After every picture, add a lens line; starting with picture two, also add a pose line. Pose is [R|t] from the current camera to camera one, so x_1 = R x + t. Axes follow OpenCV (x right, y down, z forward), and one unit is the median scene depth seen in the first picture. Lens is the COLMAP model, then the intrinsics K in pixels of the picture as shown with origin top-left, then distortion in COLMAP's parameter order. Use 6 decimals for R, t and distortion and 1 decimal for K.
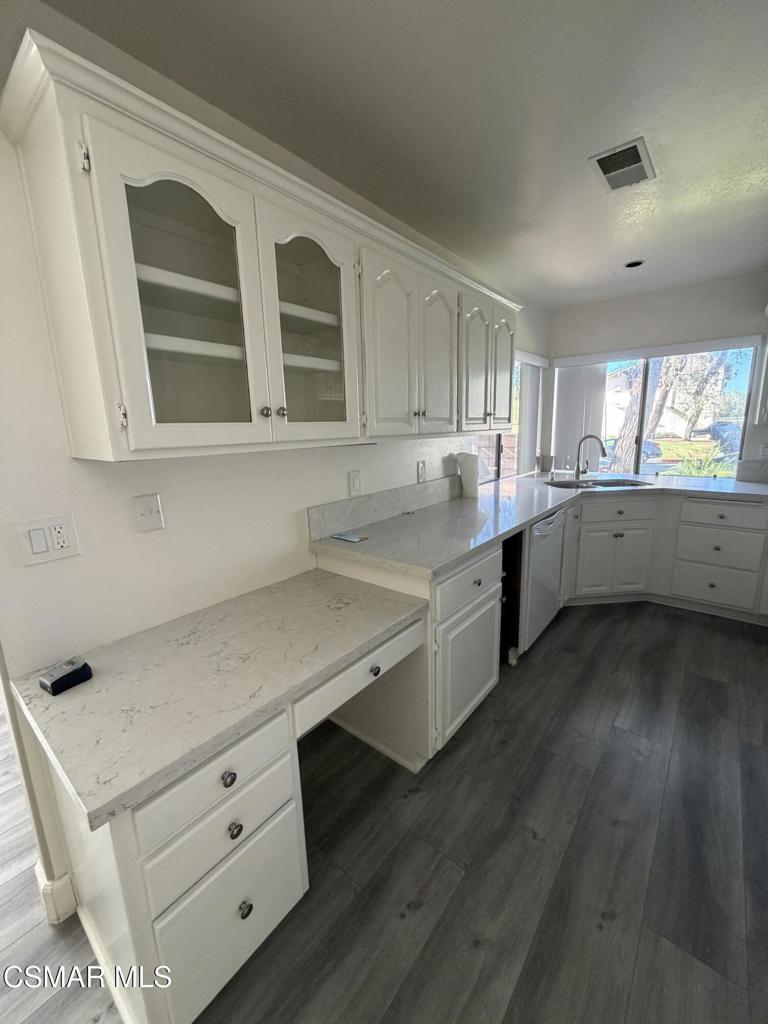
lens RADIAL K [[408.0, 0, 384.4], [0, 408.0, 508.4], [0, 0, 1]] dist [-0.000333, 0.000101]
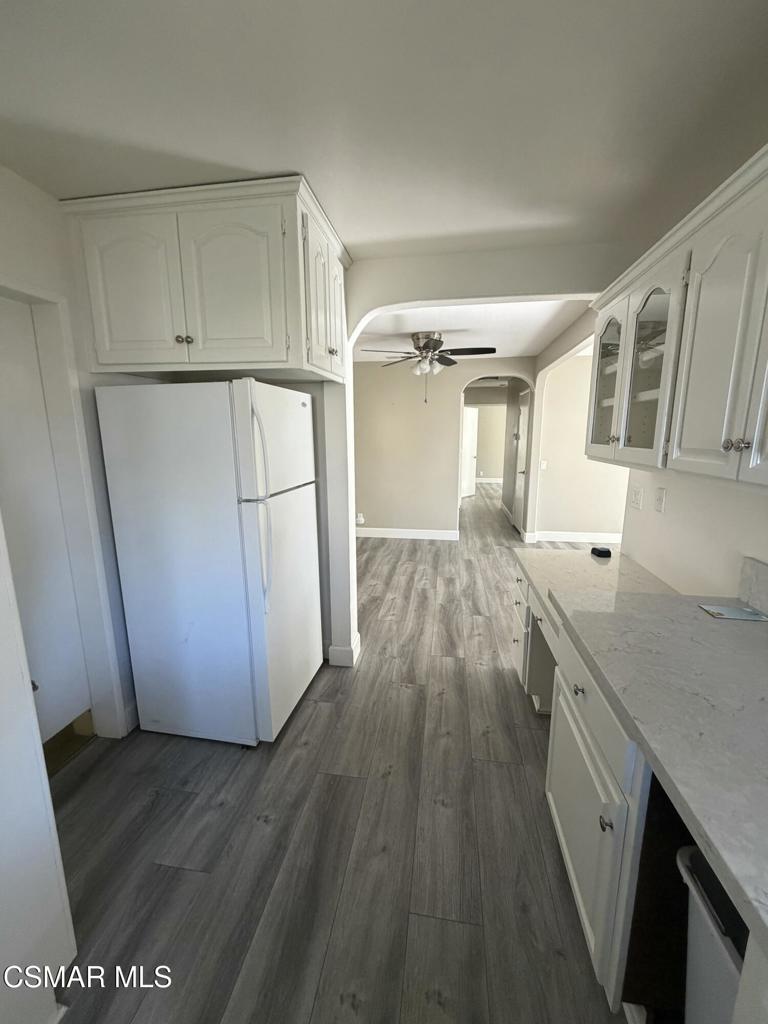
lens RADIAL K [[408.0, 0, 384.4], [0, 408.0, 508.4], [0, 0, 1]] dist [-0.000333, 0.000101]
pose [[-0.862154, 0.124660, -0.491070, 0.576206], [-0.071706, 0.929477, 0.361843, -0.233965], [0.501546, 0.347177, -0.792414, 0.907812]]
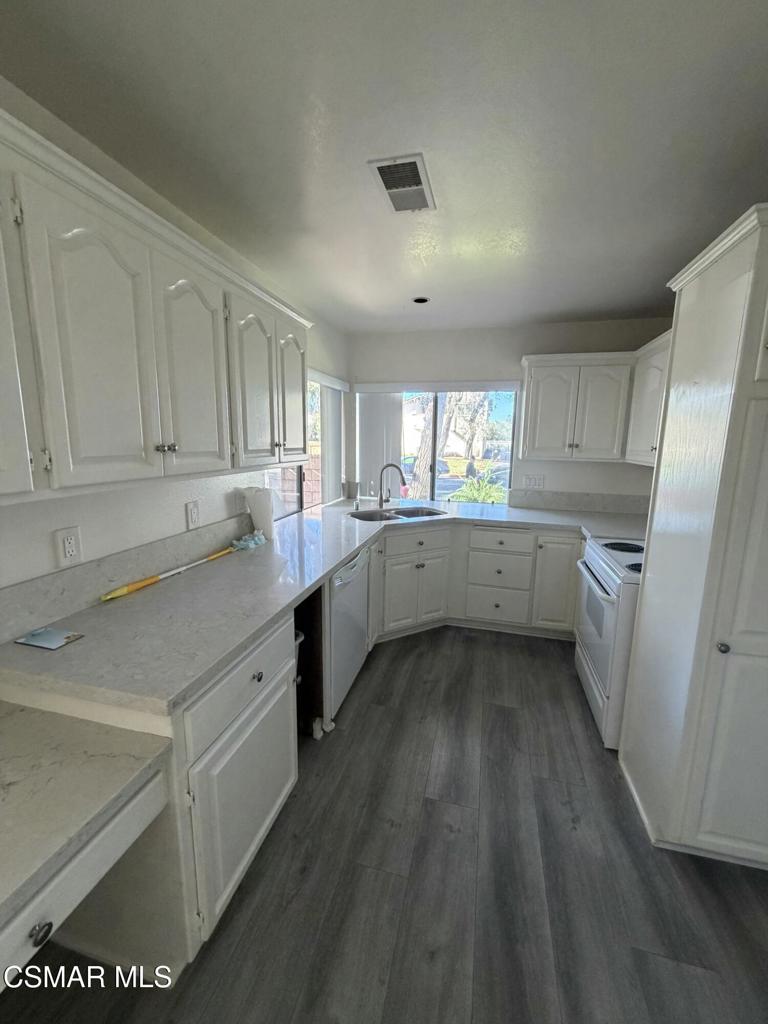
lens RADIAL K [[408.0, 0, 384.4], [0, 408.0, 508.4], [0, 0, 1]] dist [-0.000333, 0.000101]
pose [[0.906209, -0.031539, 0.421651, 0.095560], [0.044680, 0.998774, -0.021319, -0.071228], [-0.420462, 0.038159, 0.906507, 0.153932]]
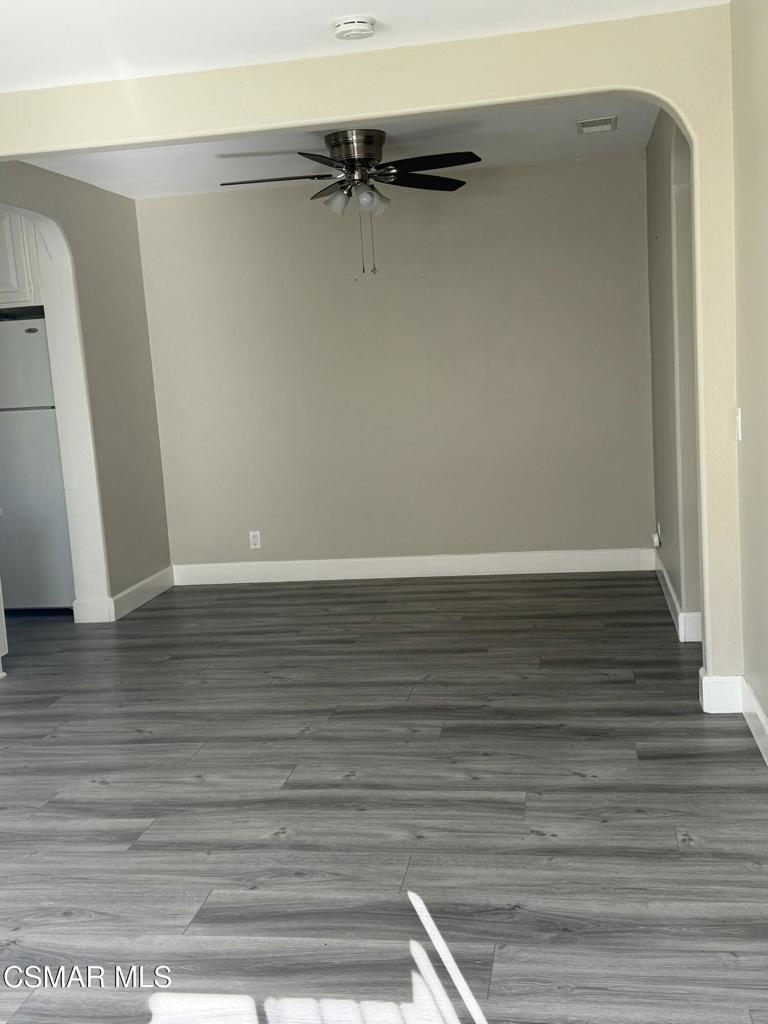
lens RADIAL K [[1132.3, 0, 384.0], [0, 1132.3, 512.0], [0, 0, 1]] dist [0.017755, 0.009547]
pose [[-0.494681, -0.055079, 0.867327, -2.492253], [0.249938, 0.946812, 0.202679, -0.044417], [-0.832359, 0.317040, -0.454604, 0.677882]]
